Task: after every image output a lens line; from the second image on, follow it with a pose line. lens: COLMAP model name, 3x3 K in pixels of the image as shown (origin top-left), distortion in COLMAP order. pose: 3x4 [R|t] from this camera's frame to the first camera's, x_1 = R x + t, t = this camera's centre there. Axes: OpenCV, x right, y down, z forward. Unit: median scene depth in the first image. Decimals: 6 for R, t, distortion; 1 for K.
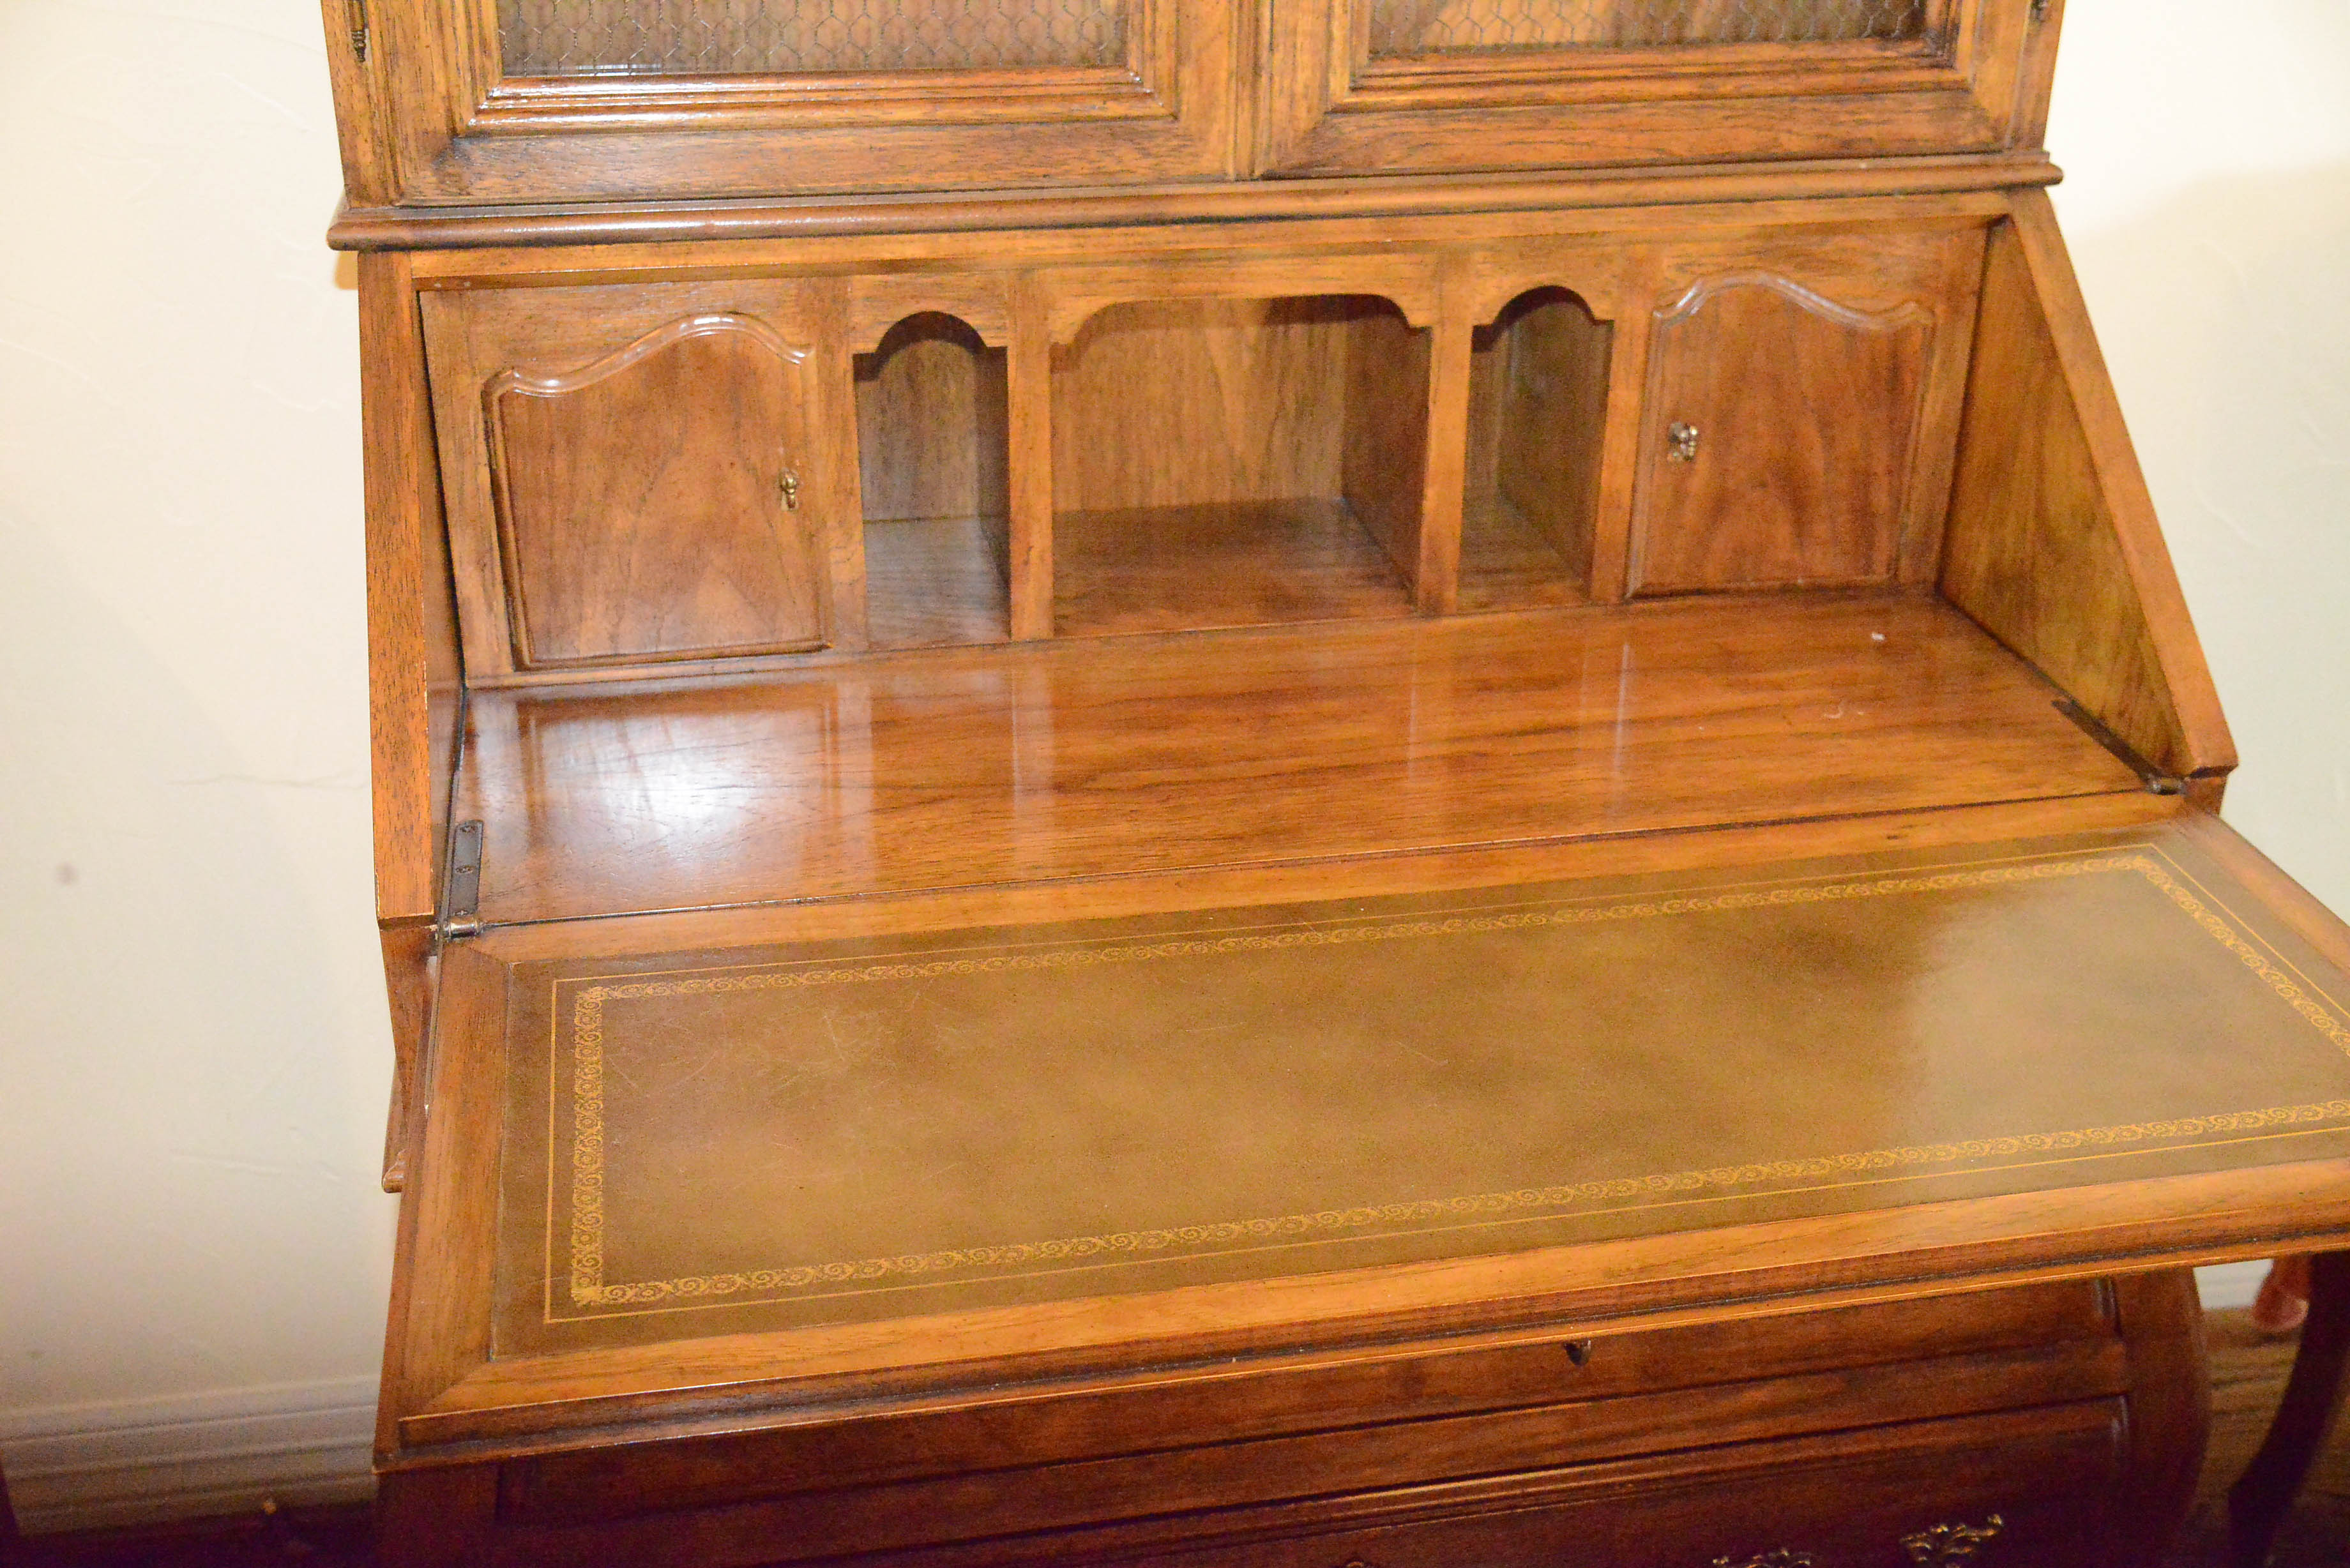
lens RADIAL K [[2719.6, 0, 1146.4], [0, 2719.6, 789.6], [0, 0, 1]] dist [0.015648, 0.010031]
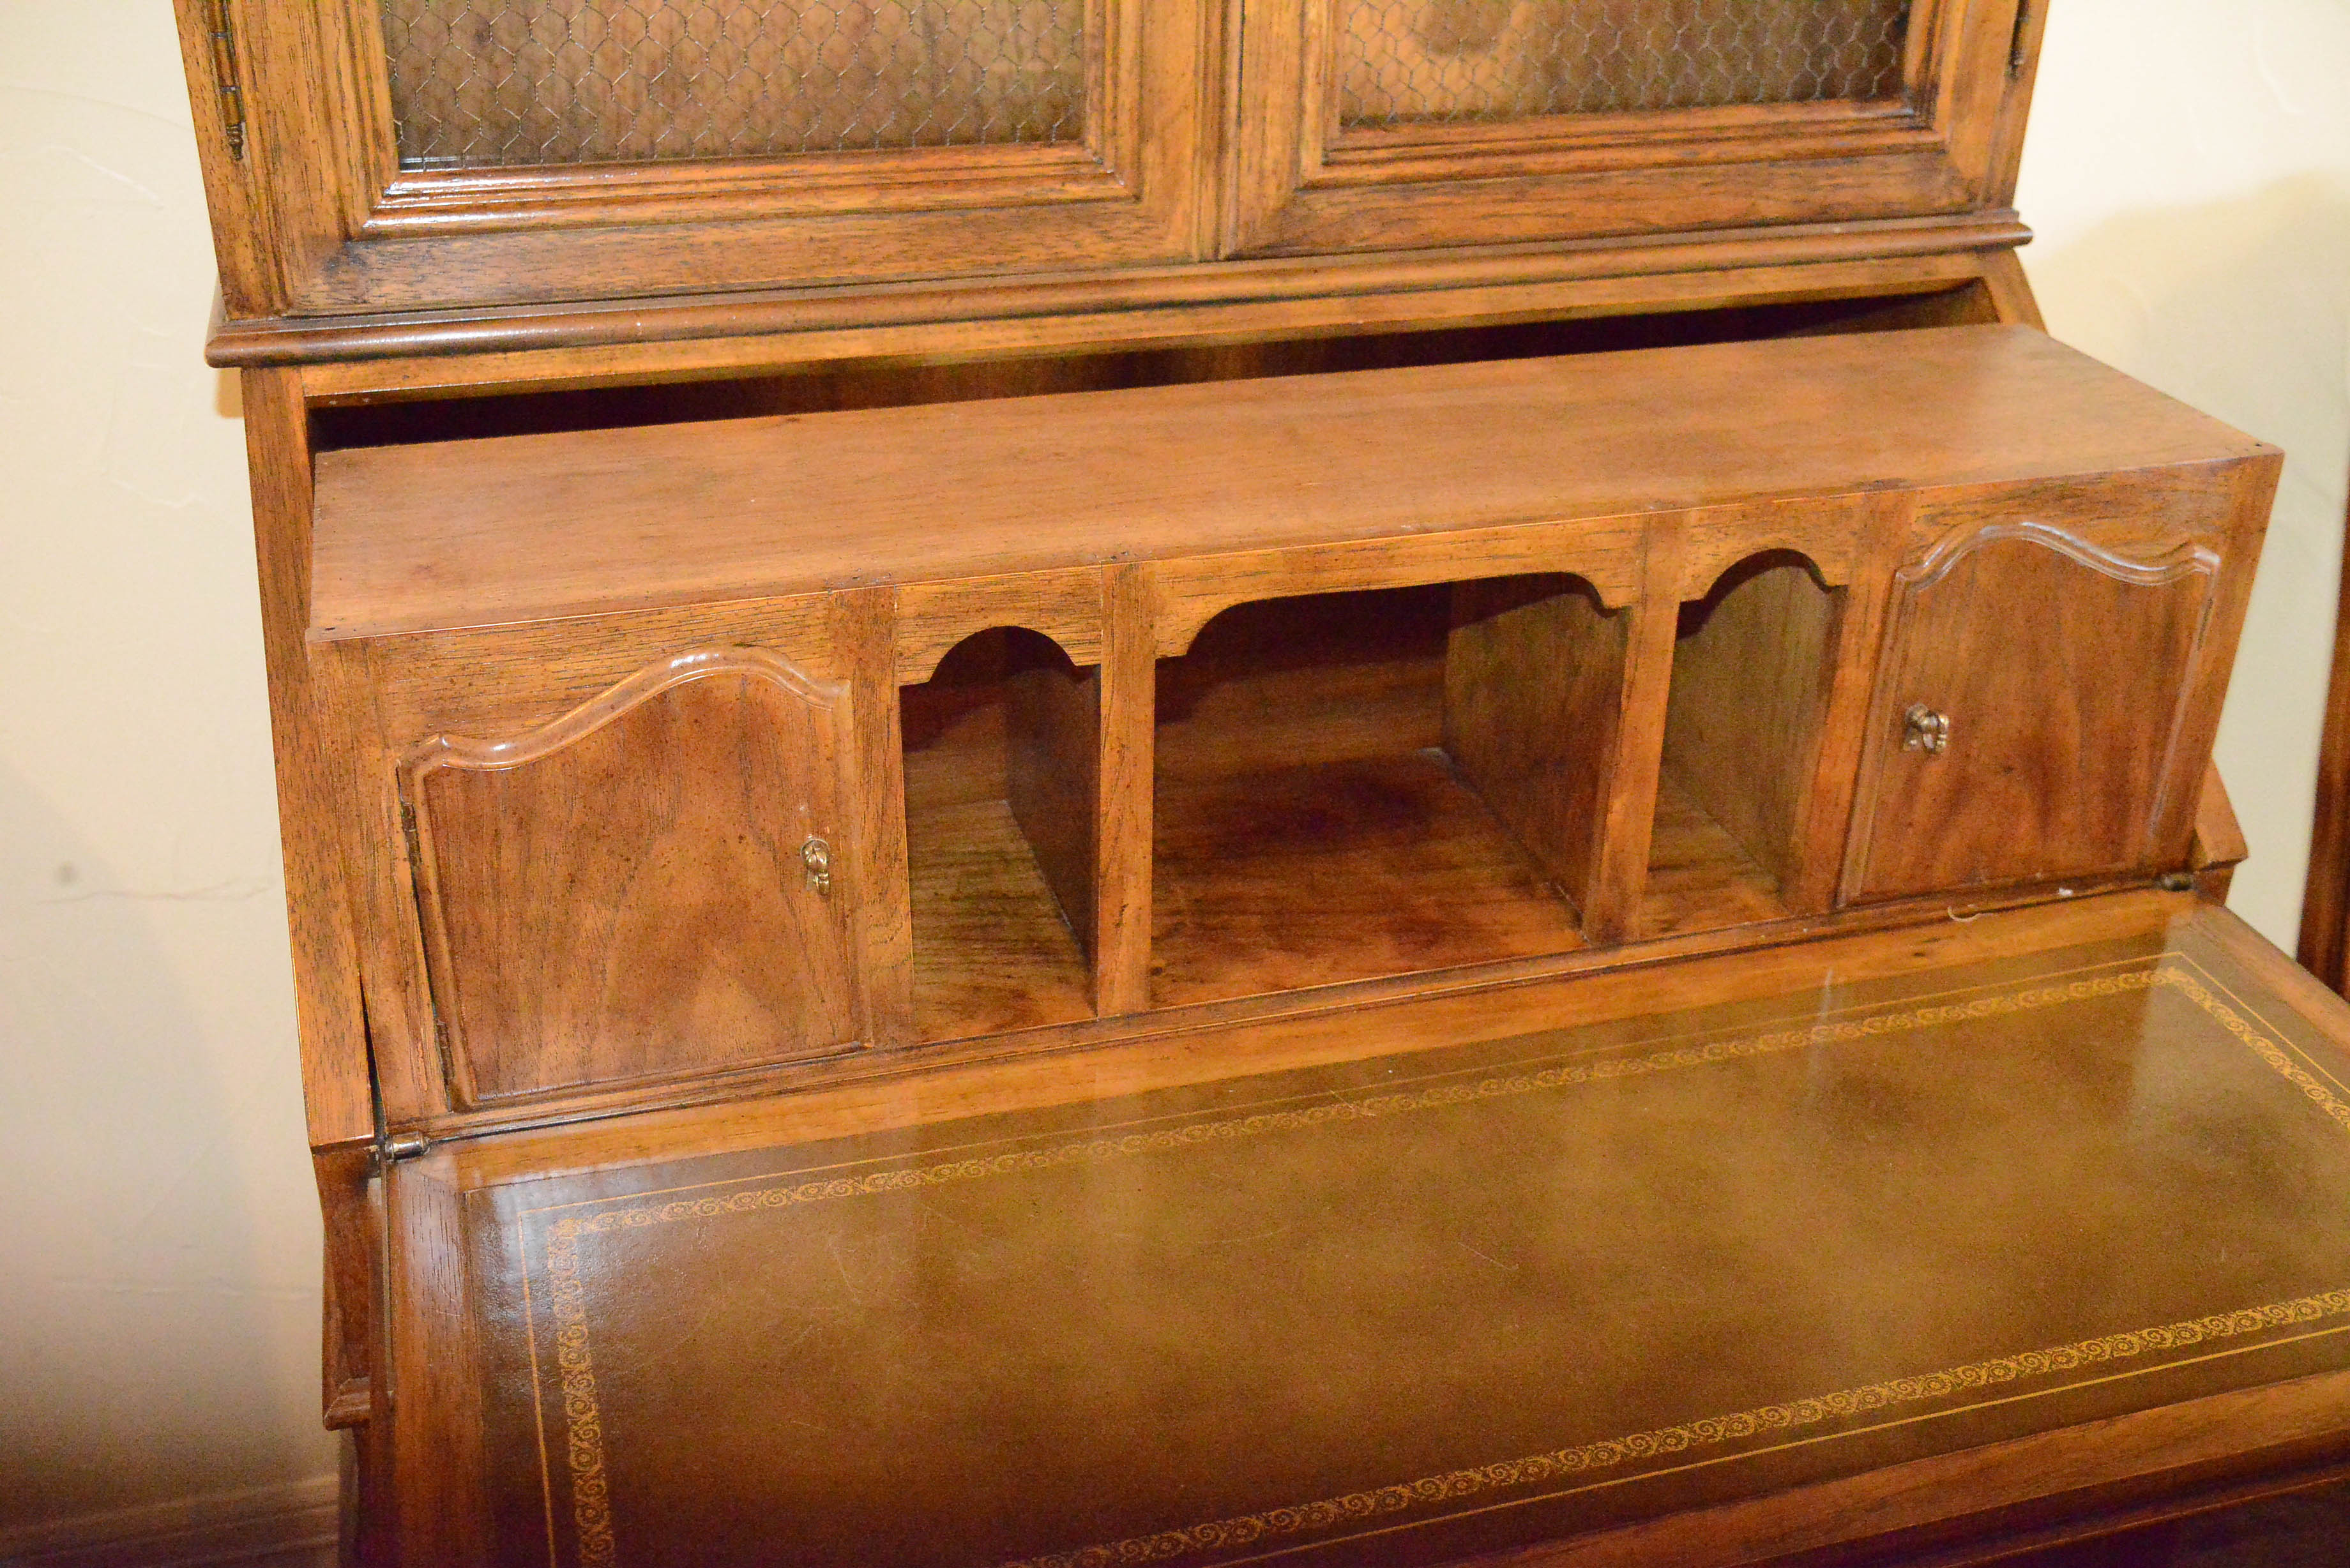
lens RADIAL K [[2288.3, 0, 1098.9], [0, 2288.3, 672.6], [0, 0, 1]] dist [0.000504, -0.003701]
pose [[0.997777, -0.023747, 0.062274, -0.057152], [0.022124, 0.999401, 0.026627, -0.111034], [-0.062869, -0.025190, 0.997704, 0.228882]]
